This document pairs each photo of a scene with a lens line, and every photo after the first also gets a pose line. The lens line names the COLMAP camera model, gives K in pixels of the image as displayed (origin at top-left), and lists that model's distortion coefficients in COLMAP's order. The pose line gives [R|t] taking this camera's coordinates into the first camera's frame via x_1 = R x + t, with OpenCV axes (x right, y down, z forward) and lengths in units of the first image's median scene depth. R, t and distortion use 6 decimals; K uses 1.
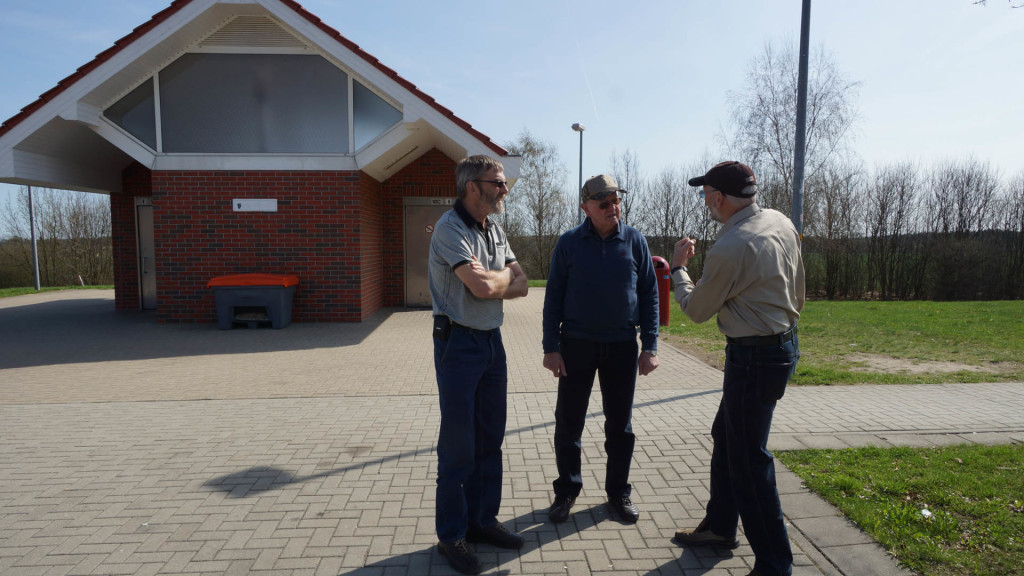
lens RADIAL K [[692.5, 0, 515.2], [0, 692.5, 293.9], [0, 0, 1]] dist [0.000960, 0.001928]
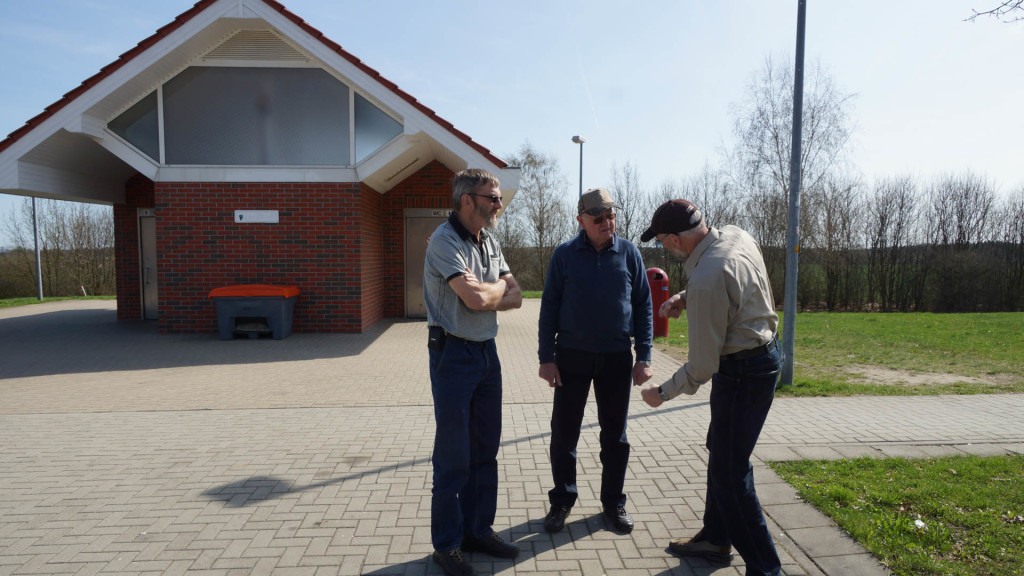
lens RADIAL K [[692.5, 0, 515.2], [0, 692.5, 293.9], [0, 0, 1]] dist [0.000960, 0.001928]
pose [[0.999995, 0.001342, -0.002790, 0.004440], [-0.001386, 0.999874, -0.015830, -0.000232], [0.002769, 0.015834, 0.999871, -0.006120]]
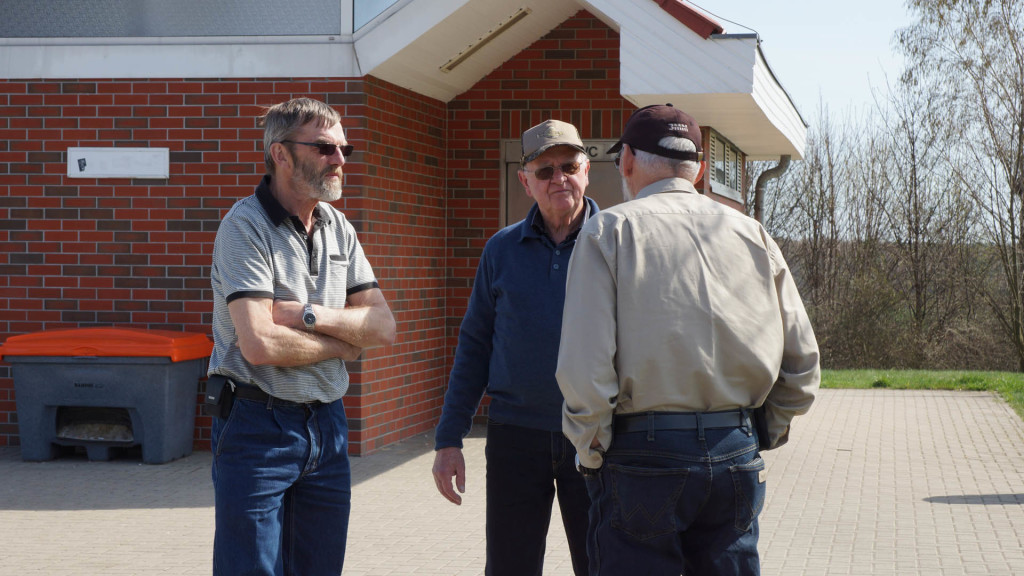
lens RADIAL K [[2136.0, 0, 512.6], [0, 2136.0, 323.5], [0, 0, 1]] dist [0.115627, 0.227403]
pose [[0.972649, 0.017013, -0.231656, 0.191079], [-0.027553, 0.998723, -0.042340, 0.019185], [0.230640, 0.047565, 0.971876, -0.232511]]
